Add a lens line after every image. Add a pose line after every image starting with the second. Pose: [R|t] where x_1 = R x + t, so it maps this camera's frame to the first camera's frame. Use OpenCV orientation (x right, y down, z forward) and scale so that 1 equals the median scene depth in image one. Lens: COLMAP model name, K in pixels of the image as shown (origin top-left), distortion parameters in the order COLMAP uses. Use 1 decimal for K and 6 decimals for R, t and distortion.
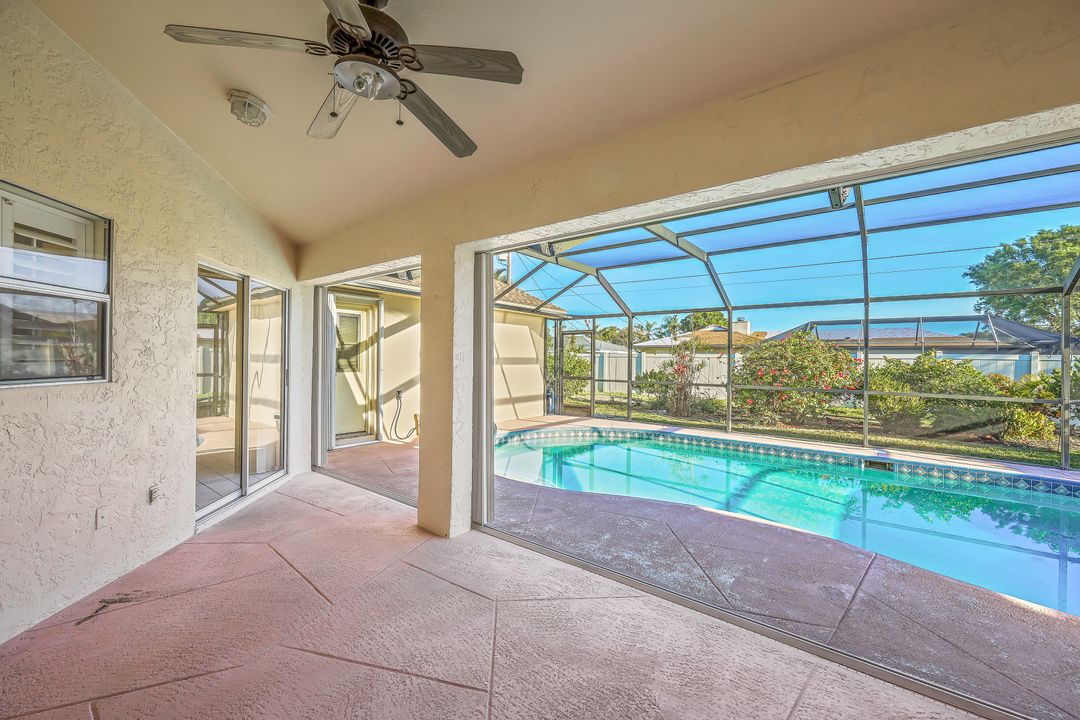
lens RADIAL K [[435.6, 0, 541.5], [0, 435.6, 359.4], [0, 0, 1]] dist [-0.000346, -0.000408]
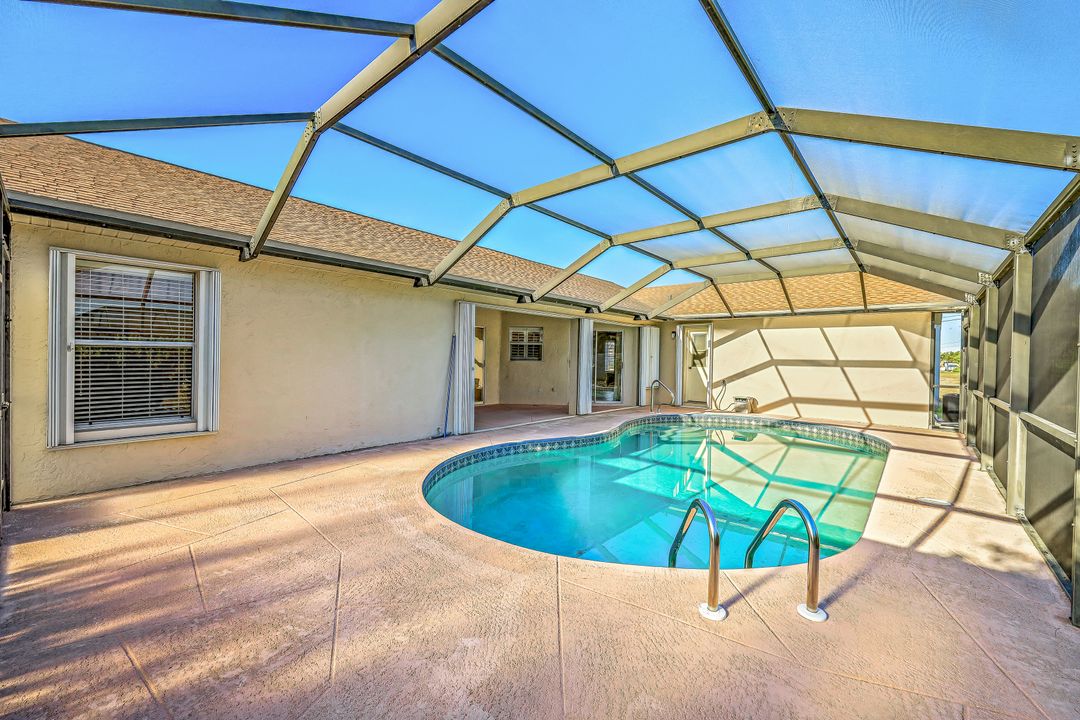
lens RADIAL K [[435.6, 0, 541.5], [0, 435.6, 359.4], [0, 0, 1]] dist [-0.000346, -0.000408]
pose [[-0.044261, -0.006376, -0.999000, 1.260475], [-0.018369, 0.999816, -0.005568, 0.018277], [0.998851, 0.018104, -0.044370, 0.409937]]
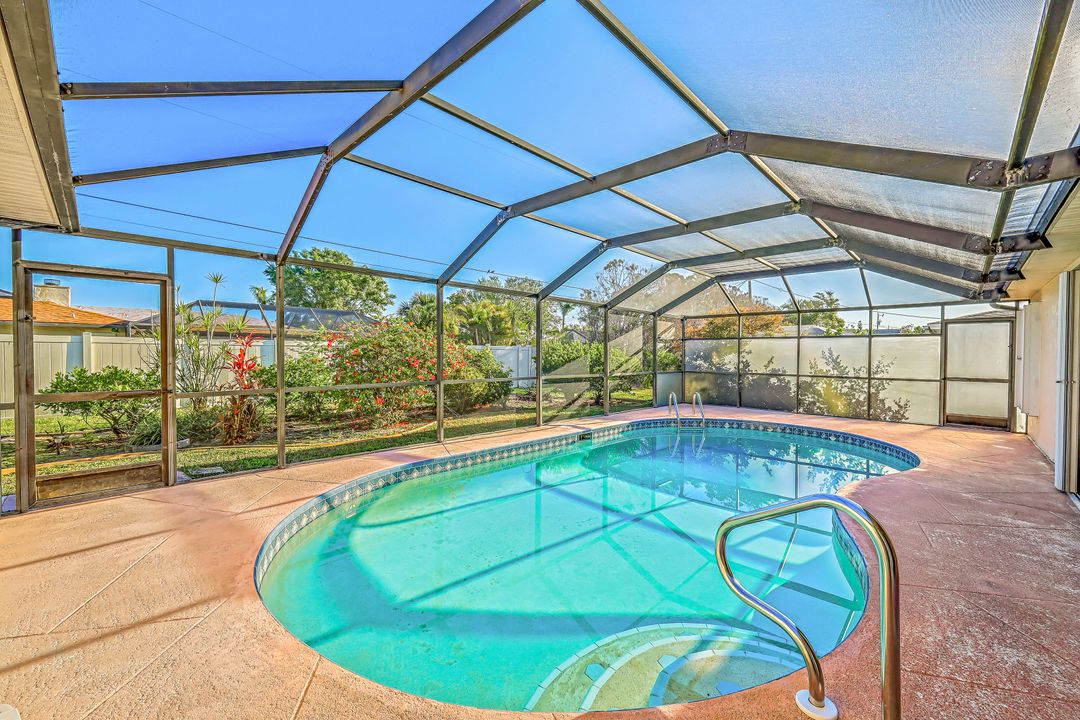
lens RADIAL K [[435.6, 0, 541.5], [0, 435.6, 359.4], [0, 0, 1]] dist [-0.000346, -0.000408]
pose [[0.104444, -0.023132, 0.994262, -0.358153], [-0.004220, 0.999710, 0.023702, 0.001822], [-0.994522, -0.006671, 0.104316, 0.839056]]
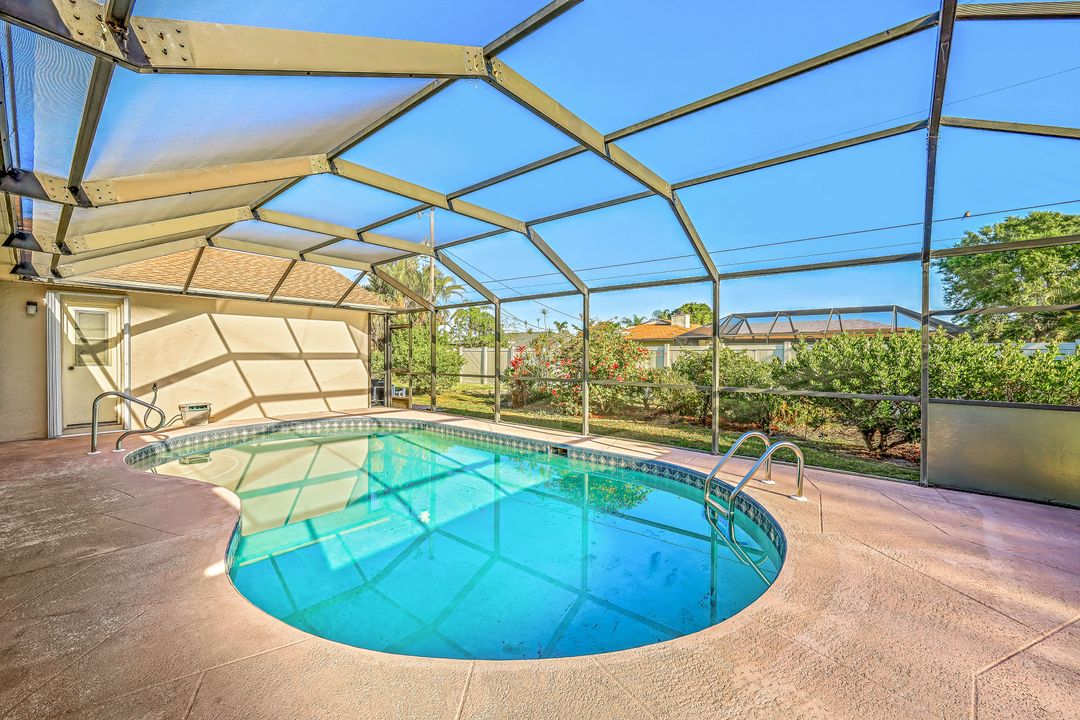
lens RADIAL K [[435.6, 0, 541.5], [0, 435.6, 359.4], [0, 0, 1]] dist [-0.000346, -0.000408]
pose [[0.999418, -0.009661, -0.032715, 0.645438], [0.009880, 0.999930, 0.006518, 0.014987], [0.032650, -0.006837, 0.999443, -0.028428]]
